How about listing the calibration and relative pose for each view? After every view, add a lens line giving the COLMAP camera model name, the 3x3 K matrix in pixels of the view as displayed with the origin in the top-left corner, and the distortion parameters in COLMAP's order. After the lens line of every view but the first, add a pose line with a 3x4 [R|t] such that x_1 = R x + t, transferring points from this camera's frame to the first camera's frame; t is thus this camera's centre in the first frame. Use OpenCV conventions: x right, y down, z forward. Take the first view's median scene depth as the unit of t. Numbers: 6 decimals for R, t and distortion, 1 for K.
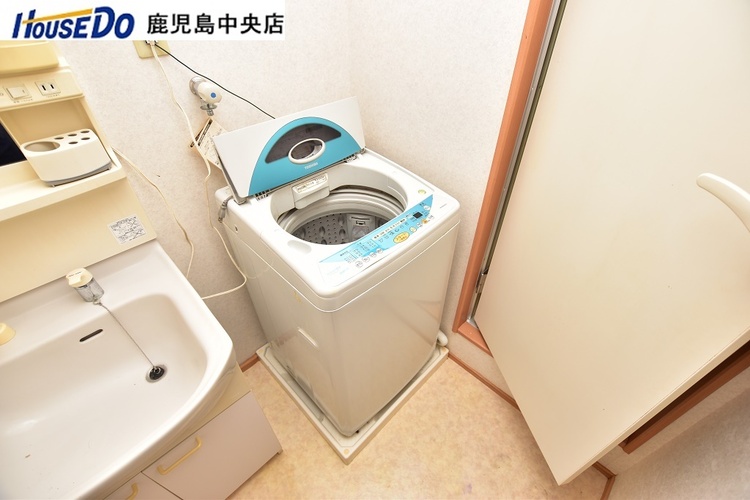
lens RADIAL K [[331.0, 0, 379.2], [0, 331.0, 250.4], [0, 0, 1]] dist [-0.026204, 0.000752]
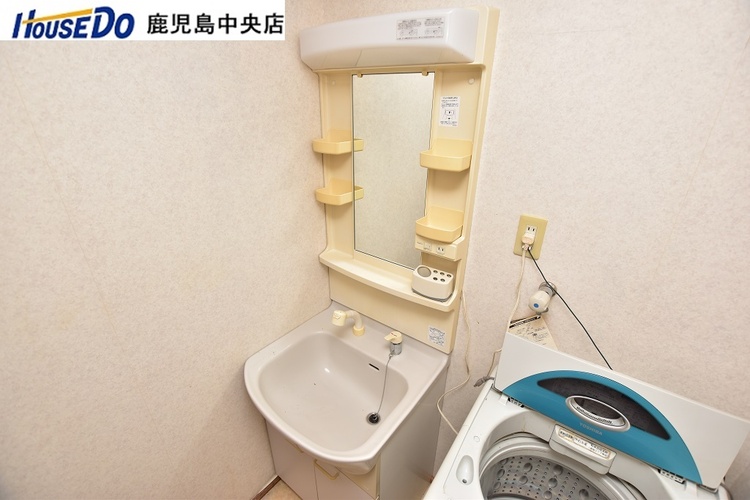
lens RADIAL K [[331.0, 0, 379.2], [0, 331.0, 250.4], [0, 0, 1]] dist [-0.026204, 0.000752]
pose [[0.144905, 0.408437, -0.901211, 0.280033], [-0.650317, 0.725775, 0.224364, -0.468089], [0.745715, 0.553561, 0.370782, 0.115582]]
